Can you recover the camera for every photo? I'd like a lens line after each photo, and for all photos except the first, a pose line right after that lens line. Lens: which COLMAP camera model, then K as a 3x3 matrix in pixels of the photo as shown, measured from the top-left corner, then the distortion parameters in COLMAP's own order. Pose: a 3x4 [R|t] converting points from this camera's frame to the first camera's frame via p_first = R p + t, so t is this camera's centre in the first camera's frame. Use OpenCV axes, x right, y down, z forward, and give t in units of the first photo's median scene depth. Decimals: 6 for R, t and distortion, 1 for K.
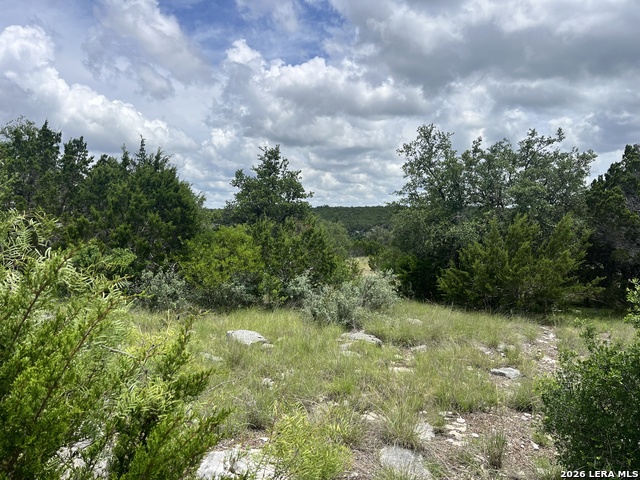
lens RADIAL K [[490.7, 0, 320.0], [0, 490.7, 240.0], [0, 0, 1]] dist [0.005720, -0.000294]
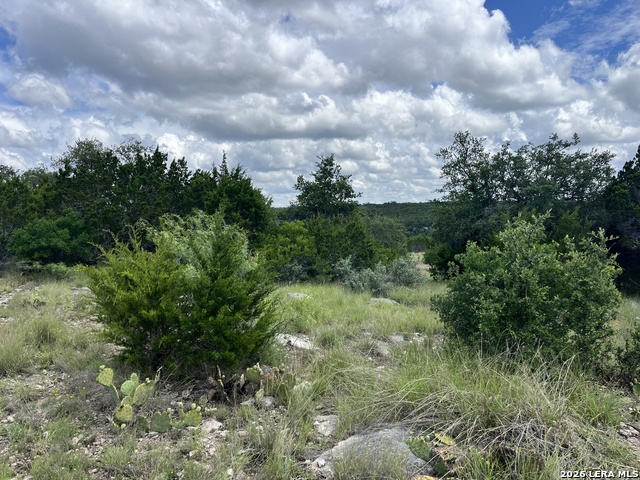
lens RADIAL K [[490.7, 0, 320.0], [0, 490.7, 240.0], [0, 0, 1]] dist [0.005720, -0.000294]
pose [[0.990329, -0.006665, -0.138579, 0.052439], [0.007627, 0.999950, 0.006407, 0.009542], [0.138530, -0.007402, 0.990331, -0.203518]]
